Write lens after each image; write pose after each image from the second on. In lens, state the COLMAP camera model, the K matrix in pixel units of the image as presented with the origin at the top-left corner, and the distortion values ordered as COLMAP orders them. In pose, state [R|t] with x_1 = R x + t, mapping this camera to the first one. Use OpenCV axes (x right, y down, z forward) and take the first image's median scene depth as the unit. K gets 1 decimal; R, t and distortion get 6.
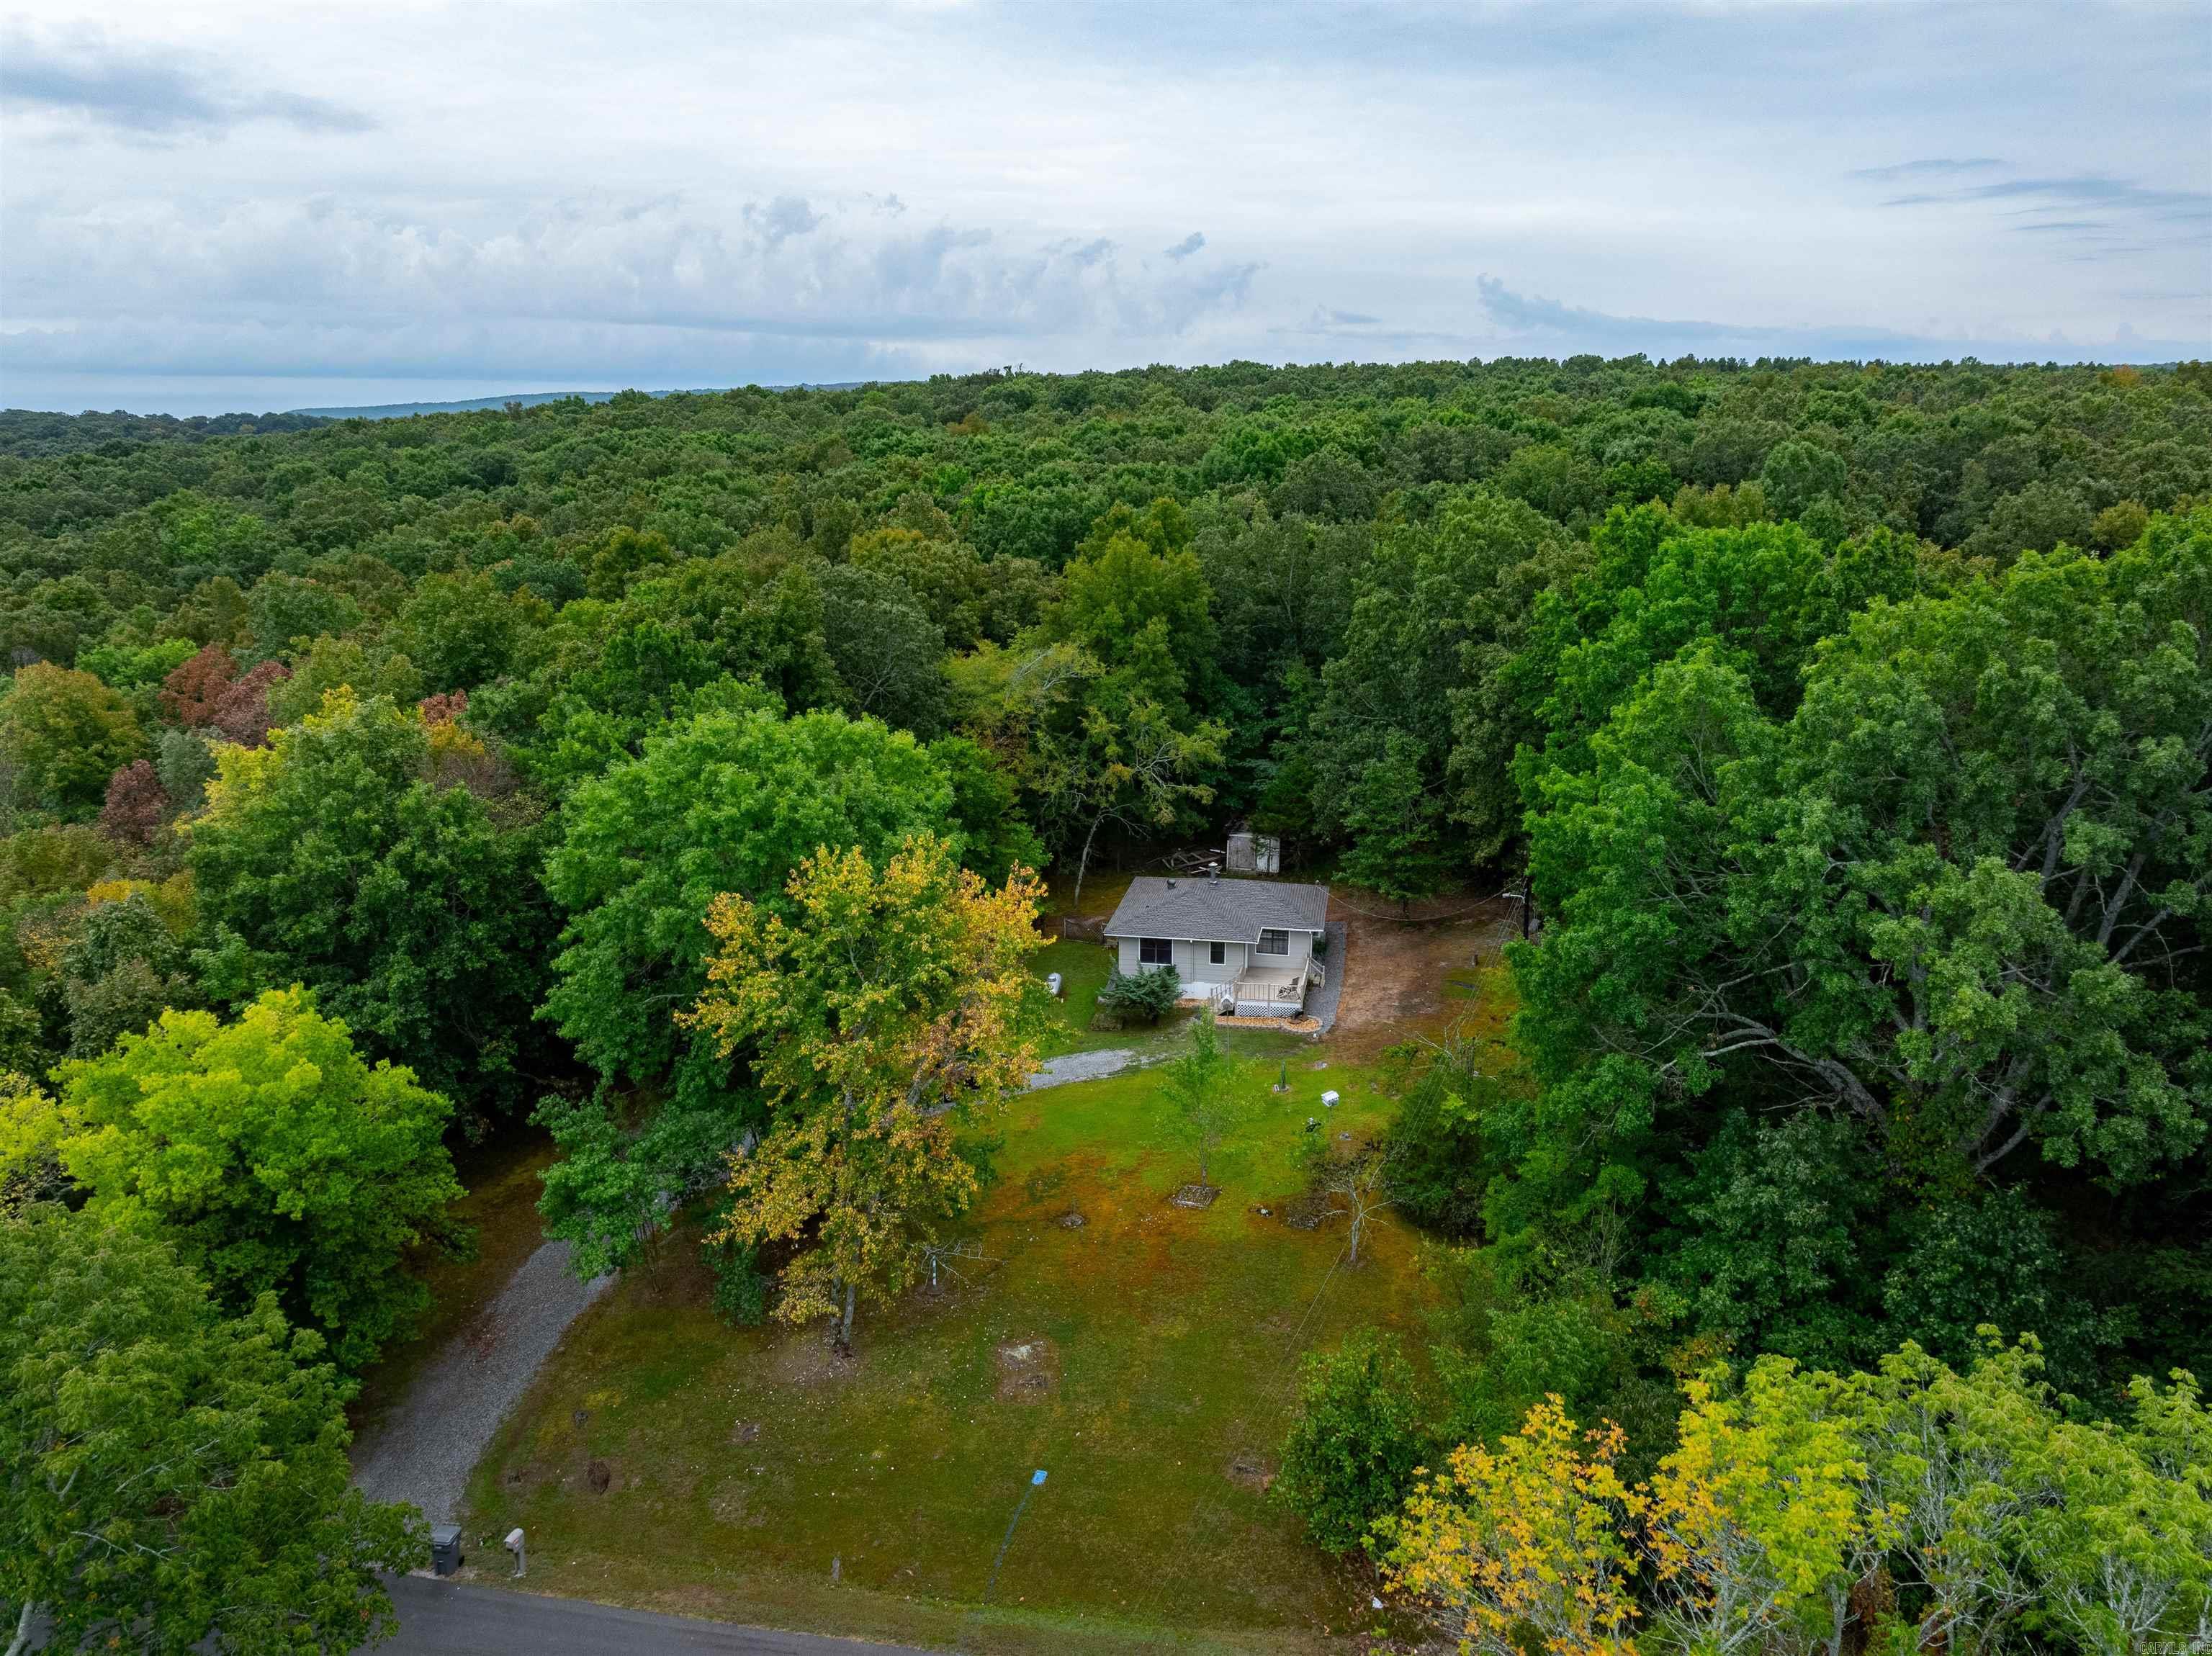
lens RADIAL K [[1559.9, 0, 1090.6], [0, 1559.9, 836.6], [0, 0, 1]] dist [-0.047724, 0.019445]
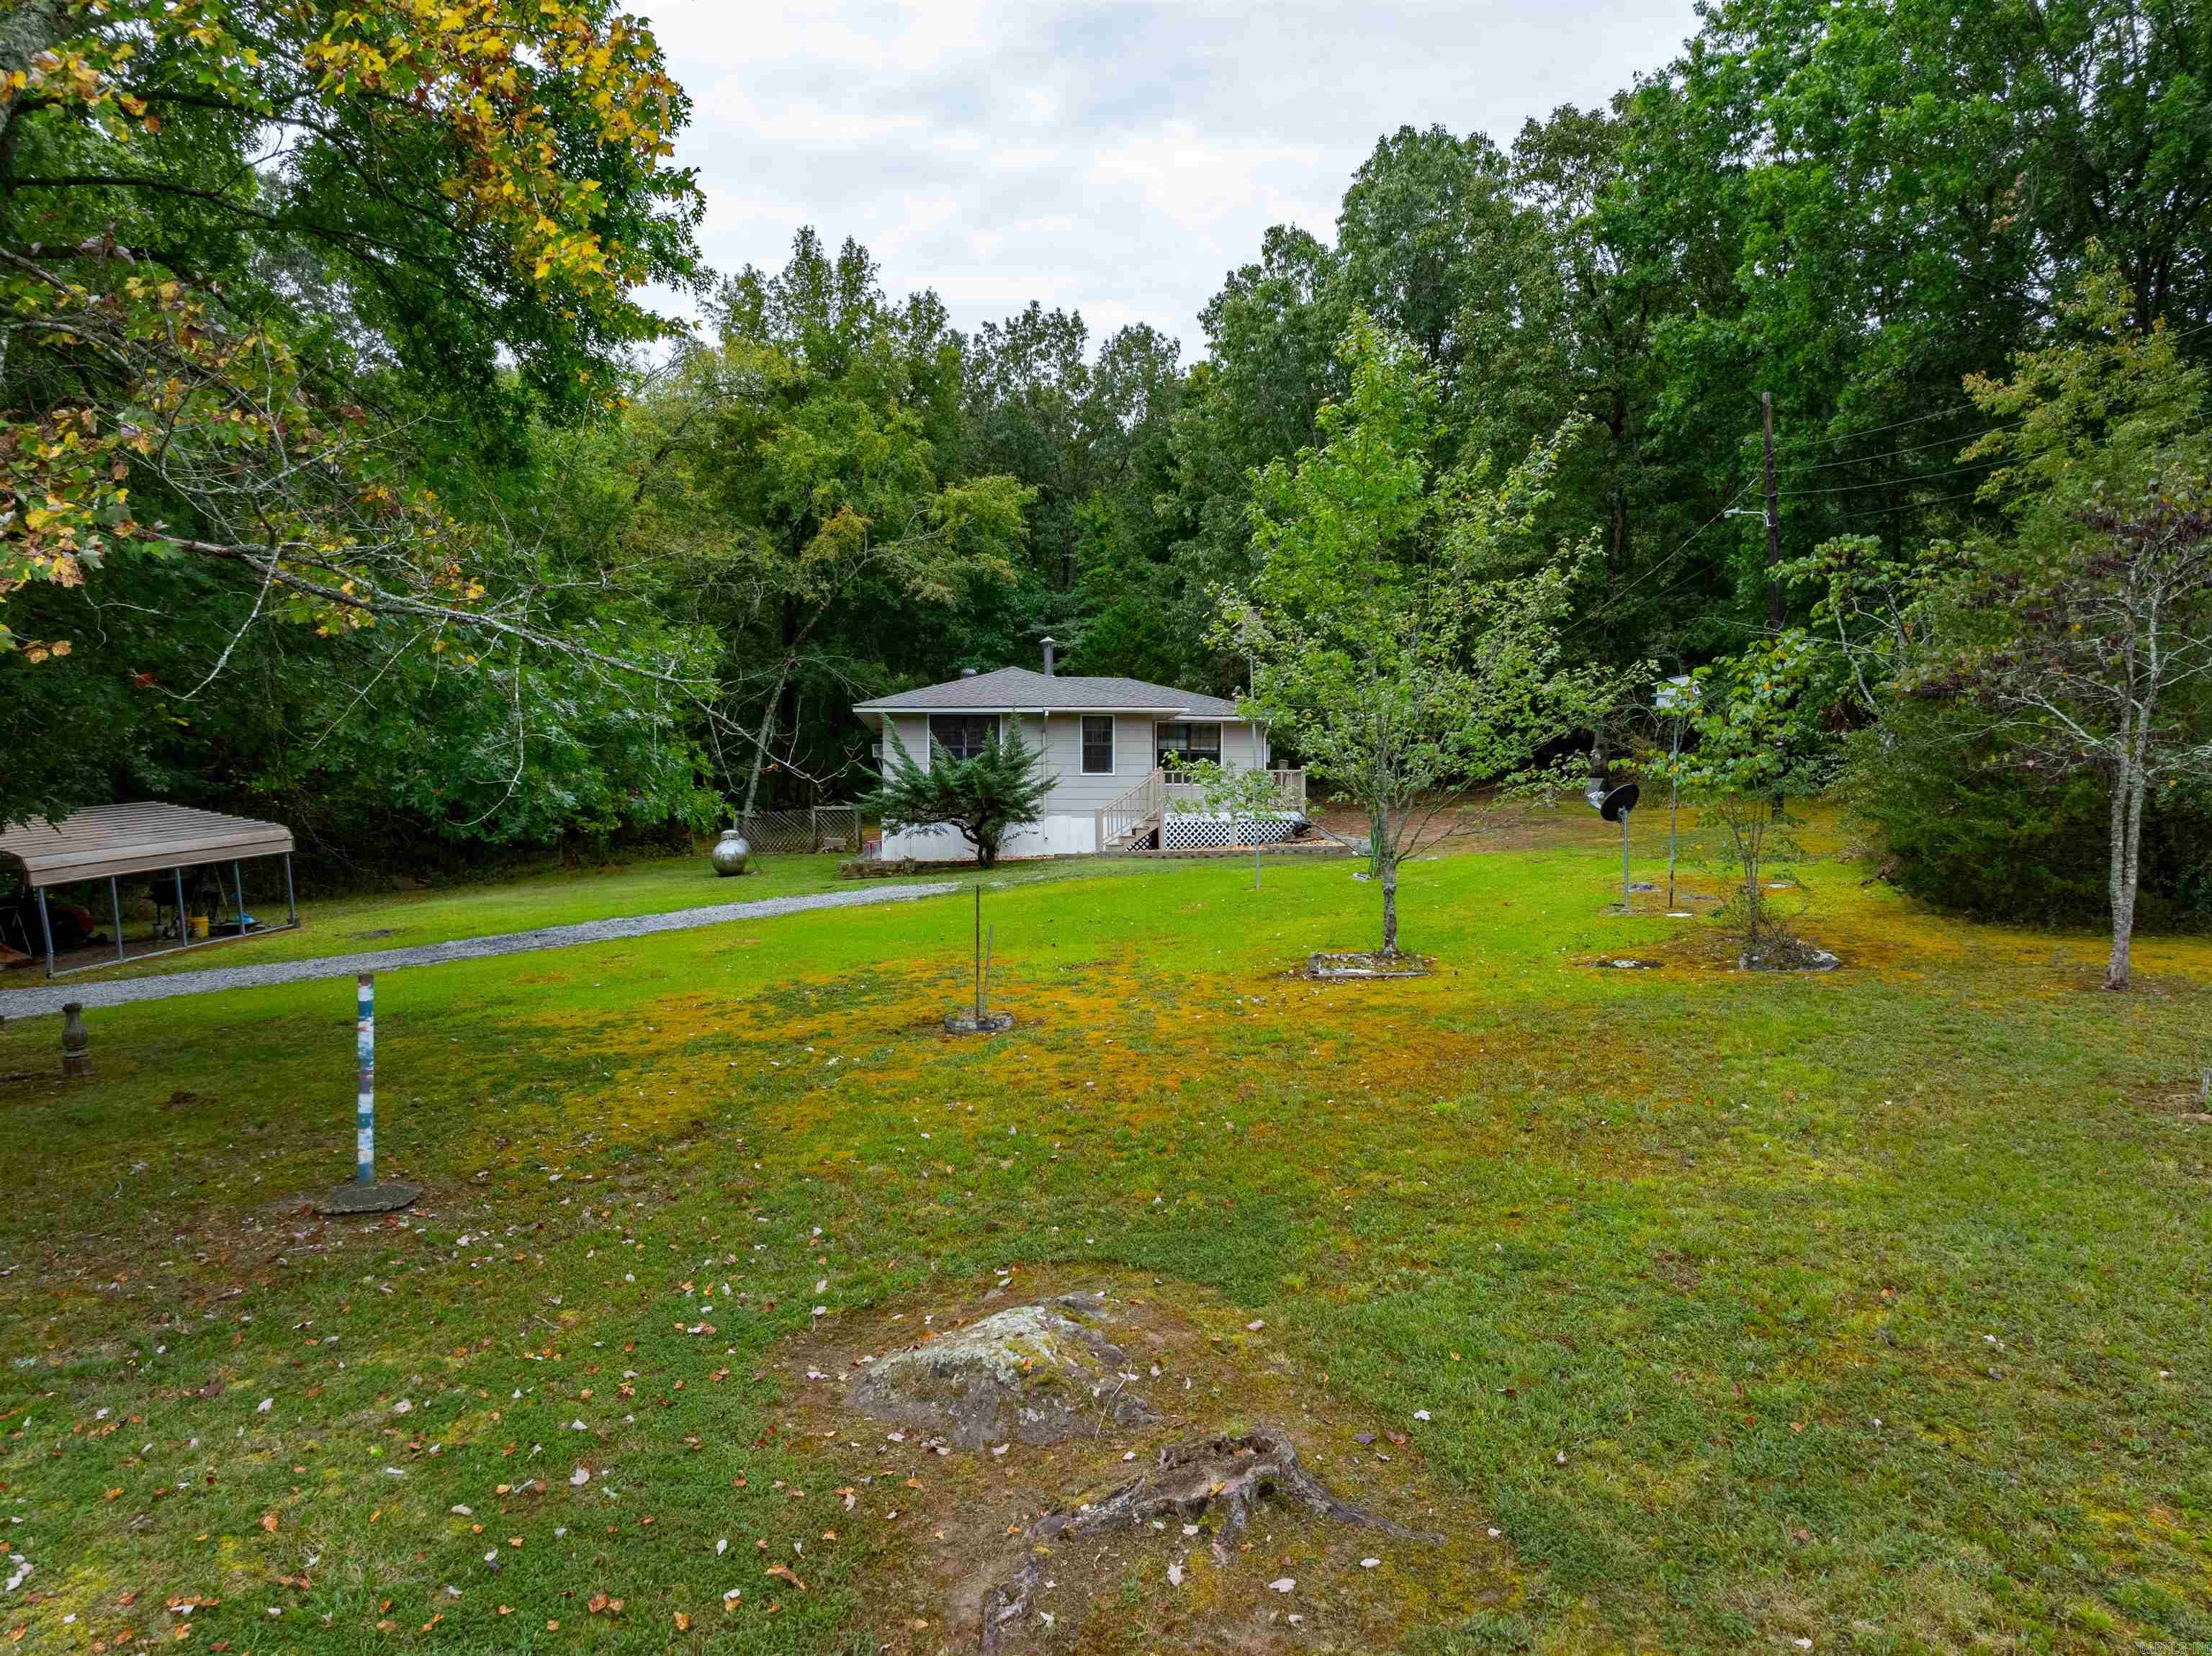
lens RADIAL K [[1559.9, 0, 1103.6], [0, 1559.9, 831.2], [0, 0, 1]] dist [-0.047724, 0.019445]
pose [[0.960653, 0.000694, 0.277749, -0.069481], [0.068446, 0.968566, -0.239156, 0.306974], [-0.269184, 0.248757, 0.930409, 0.821856]]
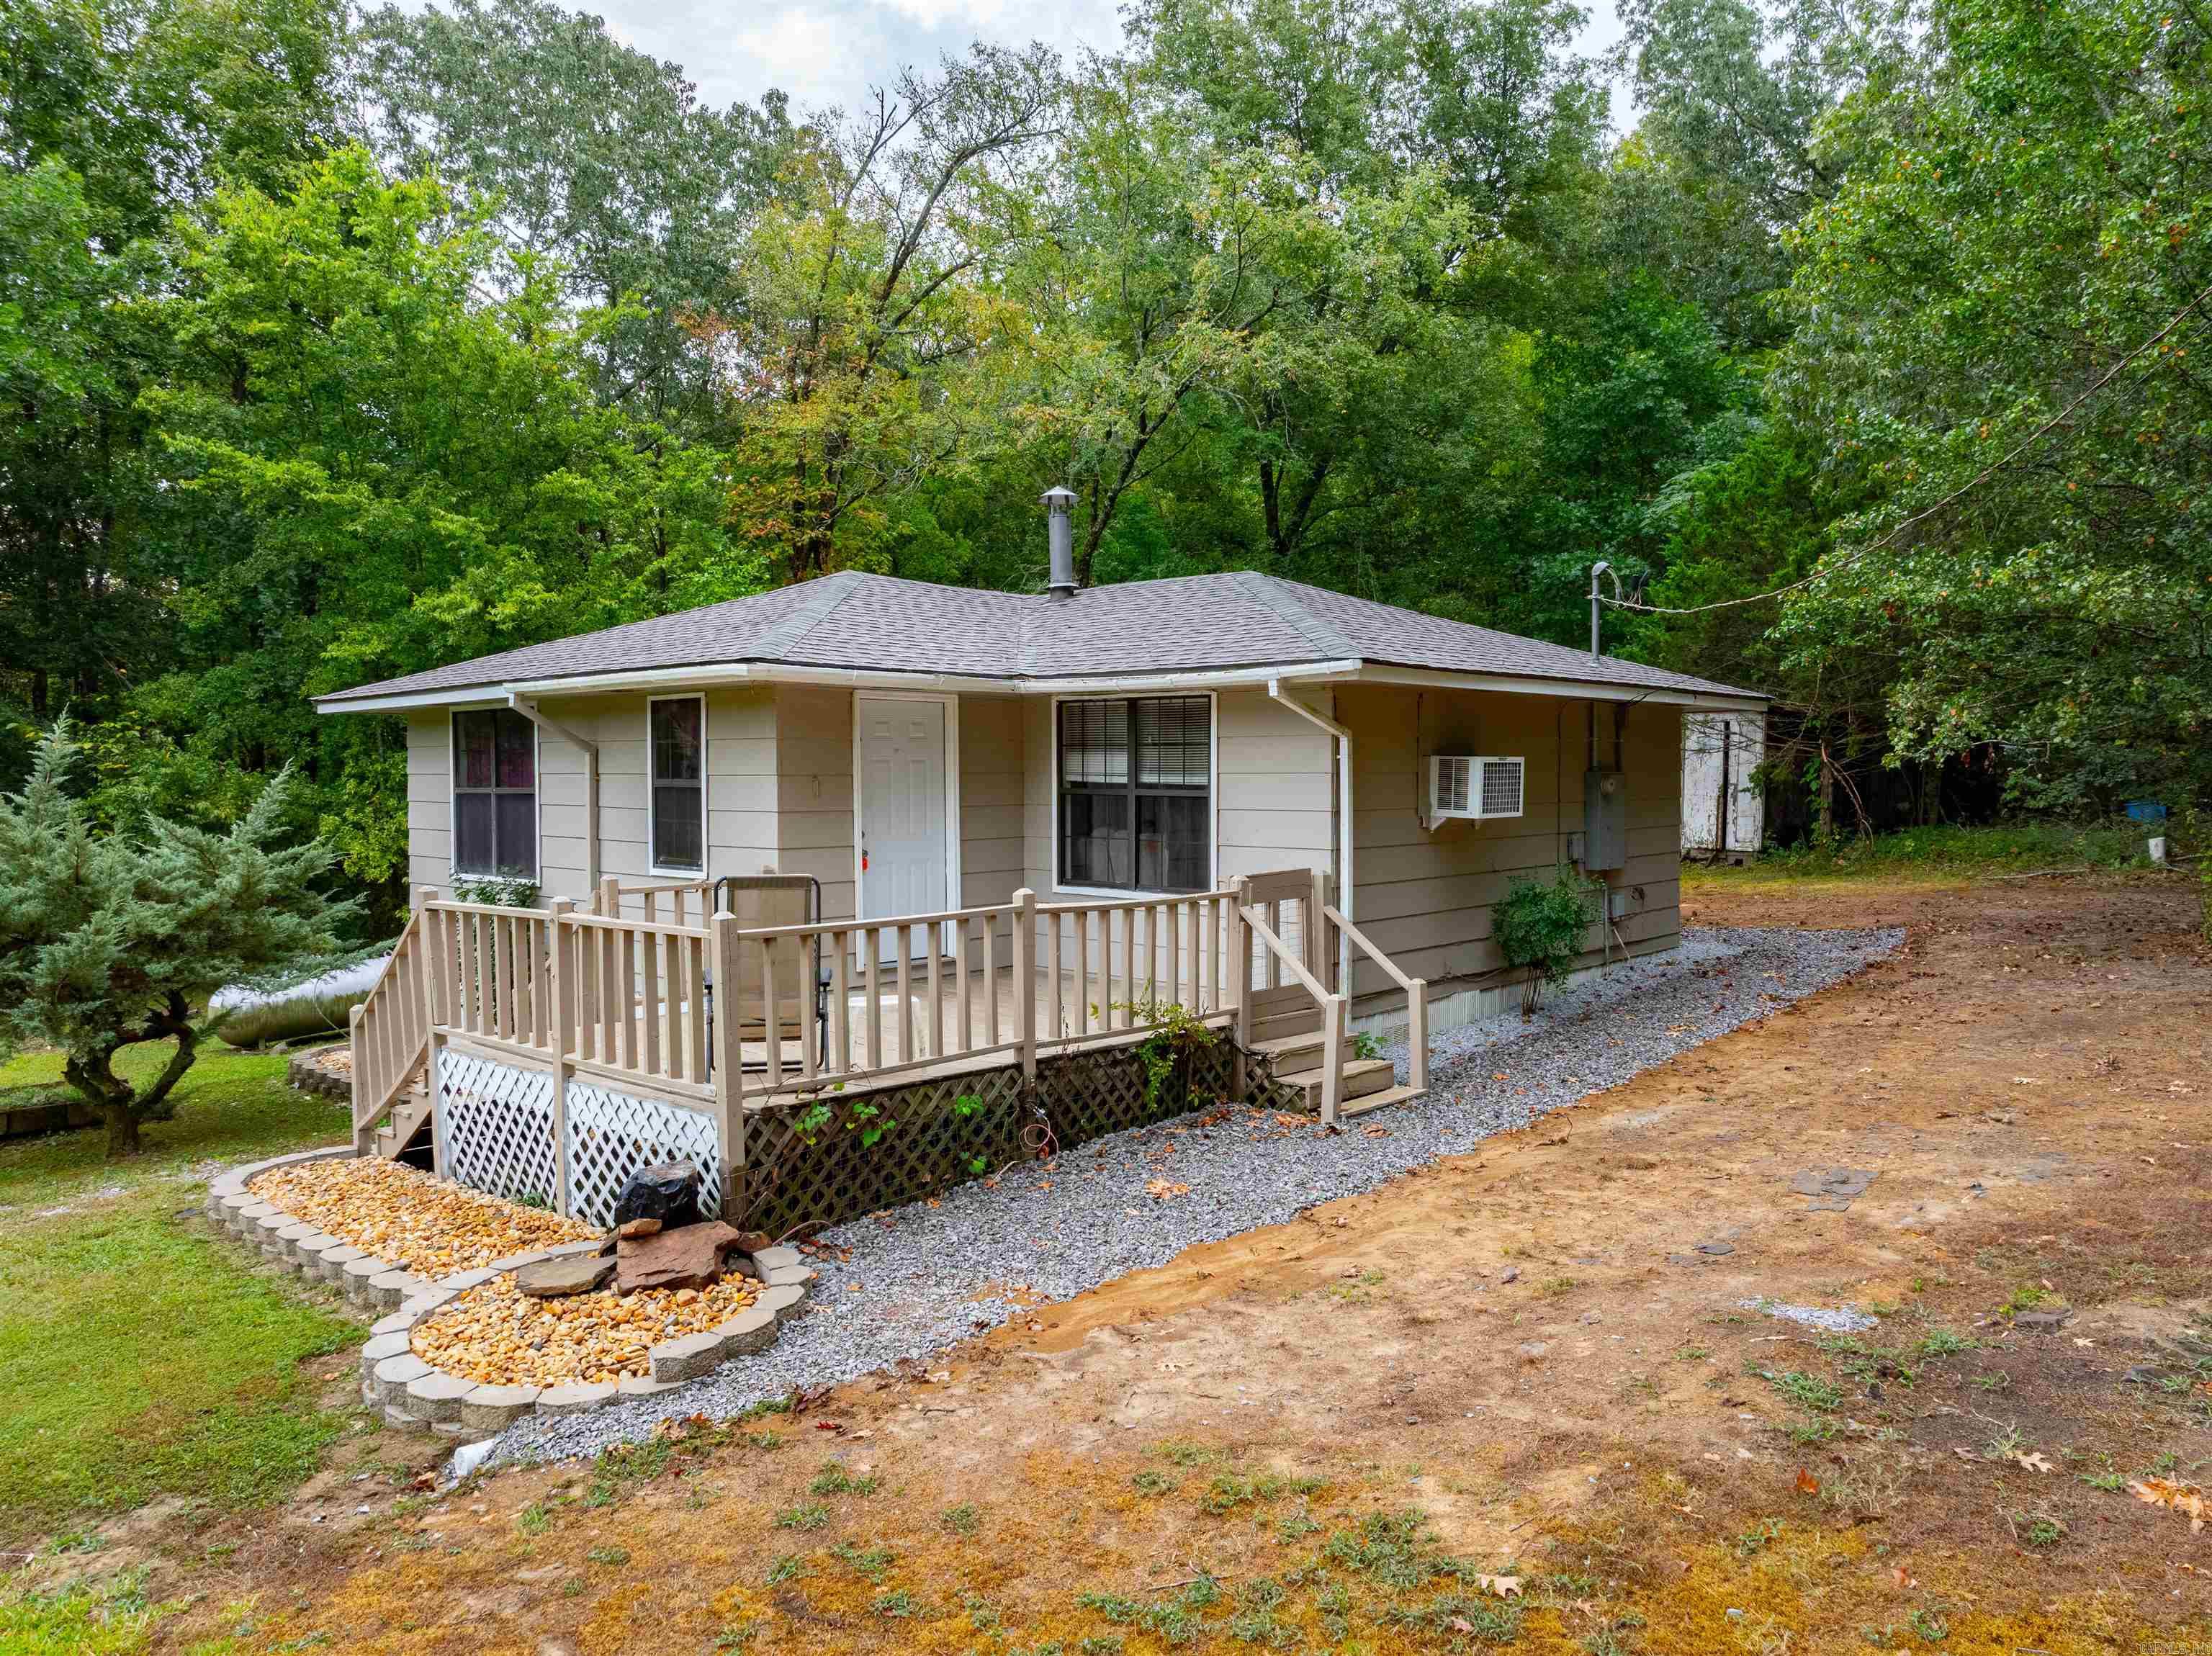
lens RADIAL K [[1559.9, 0, 1110.4], [0, 1559.9, 825.2], [0, 0, 1]] dist [-0.047724, 0.019445]
pose [[0.853253, 0.019390, -0.521136, 0.291041], [-0.133471, 0.974145, -0.182285, 0.145376], [0.504127, 0.225092, 0.833780, 1.292251]]
